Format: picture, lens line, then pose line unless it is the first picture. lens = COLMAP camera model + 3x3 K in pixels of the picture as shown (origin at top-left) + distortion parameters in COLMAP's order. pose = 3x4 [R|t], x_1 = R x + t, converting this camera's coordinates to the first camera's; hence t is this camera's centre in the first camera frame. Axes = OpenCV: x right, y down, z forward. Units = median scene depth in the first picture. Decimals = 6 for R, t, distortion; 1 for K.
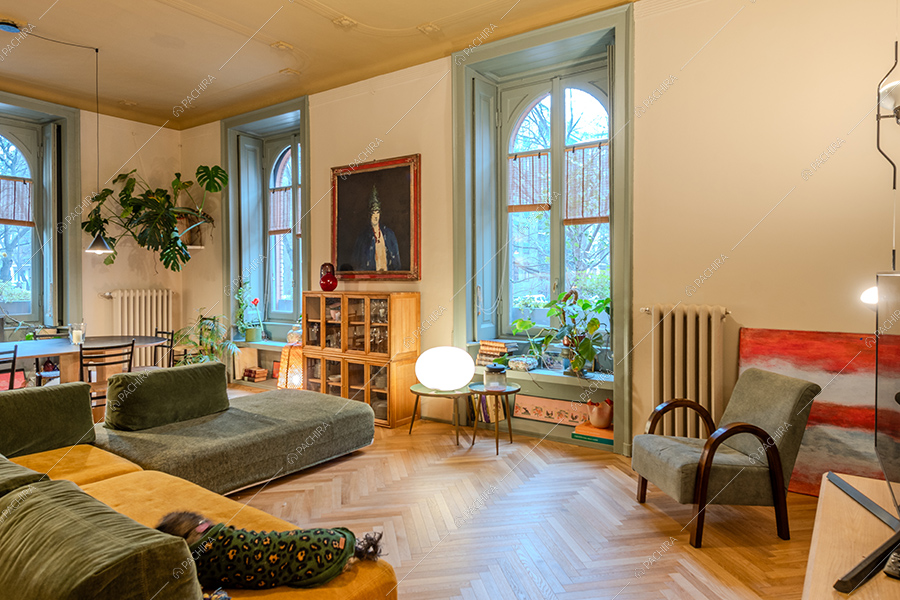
lens RADIAL K [[564.9, 0, 451.2], [0, 564.9, 277.4], [0, 0, 1]] dist [0.020352, 0.002396]
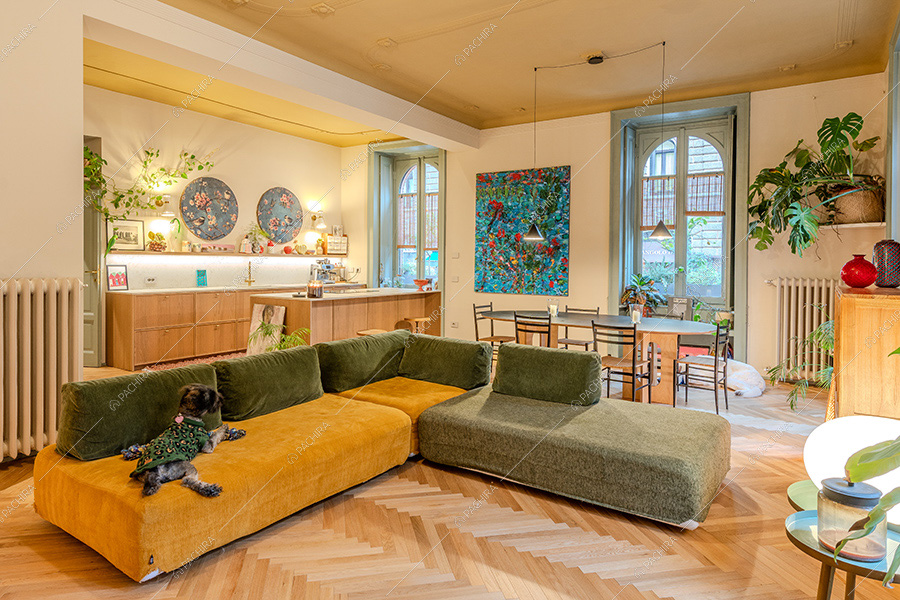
lens RADIAL K [[564.9, 0, 458.5], [0, 564.9, 267.9], [0, 0, 1]] dist [0.020352, 0.002396]
pose [[0.017701, 0.015147, -0.999729, 0.379591], [-0.011714, 0.999820, 0.014941, -0.001527], [0.999775, 0.011447, 0.017875, 0.569754]]
